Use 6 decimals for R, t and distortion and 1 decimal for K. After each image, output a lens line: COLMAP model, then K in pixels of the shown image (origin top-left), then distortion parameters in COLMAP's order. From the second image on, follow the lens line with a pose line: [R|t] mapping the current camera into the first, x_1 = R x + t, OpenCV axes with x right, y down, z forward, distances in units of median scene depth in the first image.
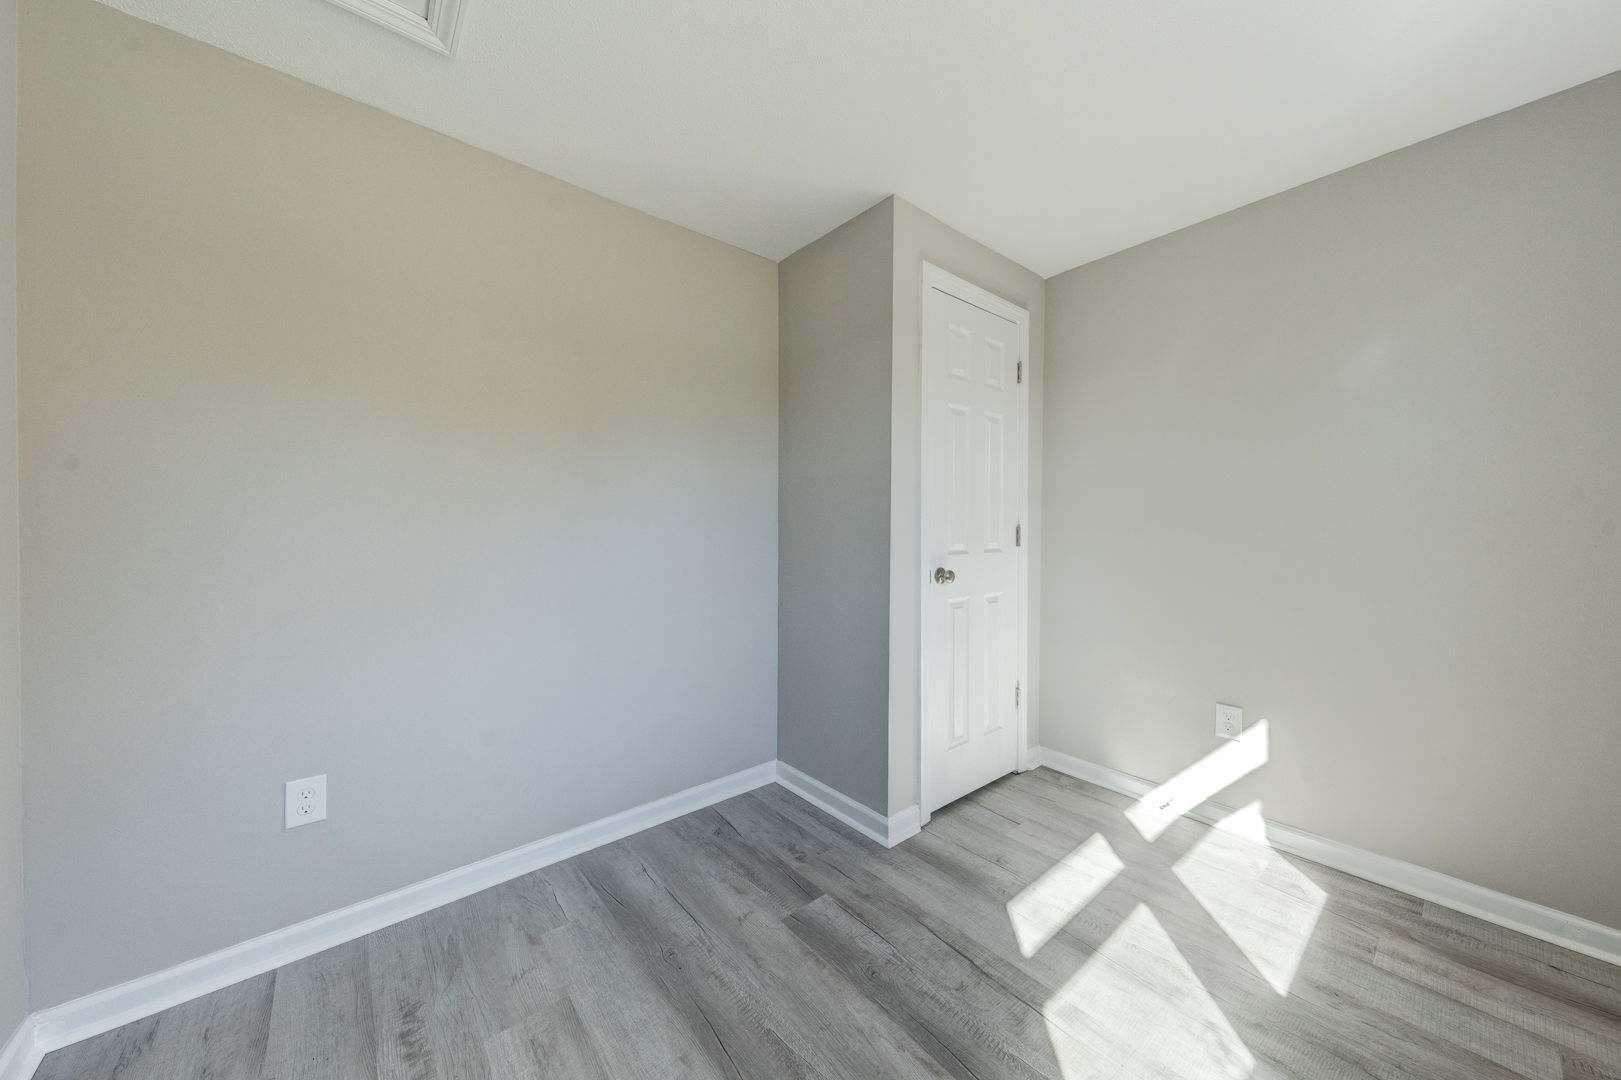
lens RADIAL K [[550.0, 0, 820.6], [0, 550.0, 528.1], [0, 0, 1]] dist [0.009239, -0.000777]
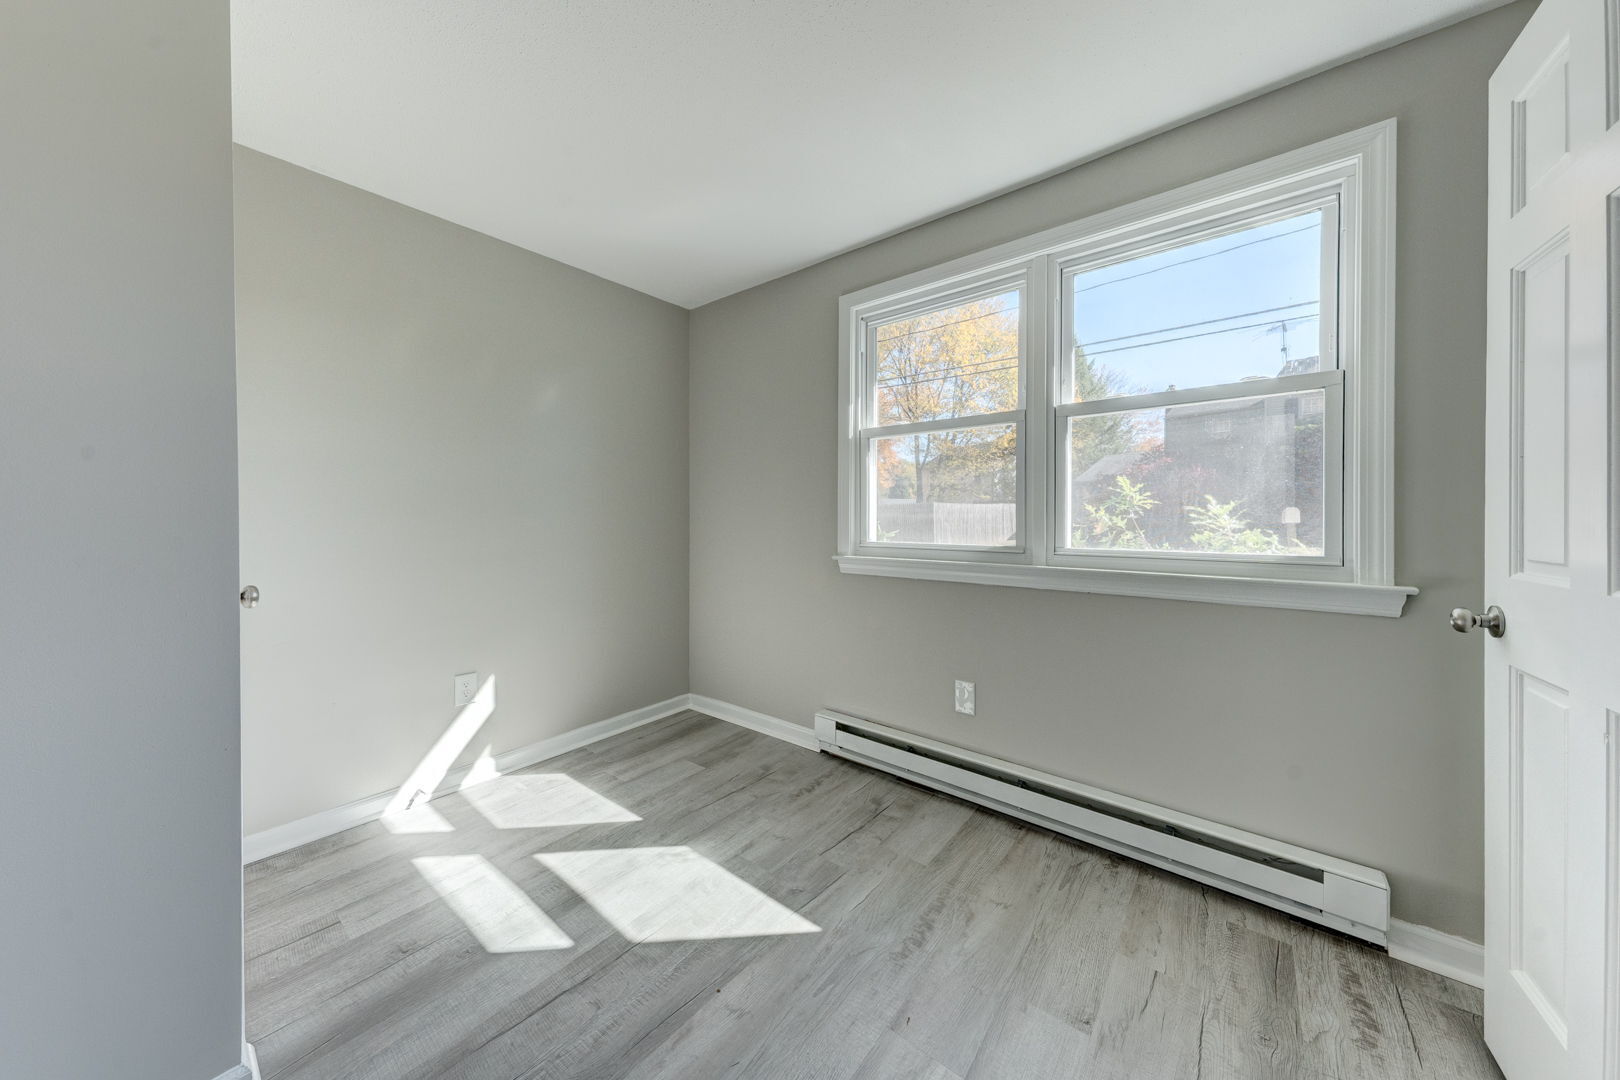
lens RADIAL K [[549.7, 0, 809.9], [0, 549.7, 526.4], [0, 0, 1]] dist [0.009239, -0.000777]
pose [[-0.190786, -0.021803, 0.981390, -0.642582], [-0.000530, 0.999755, 0.022108, 0.001060], [-0.981632, 0.003697, -0.190751, 0.736583]]
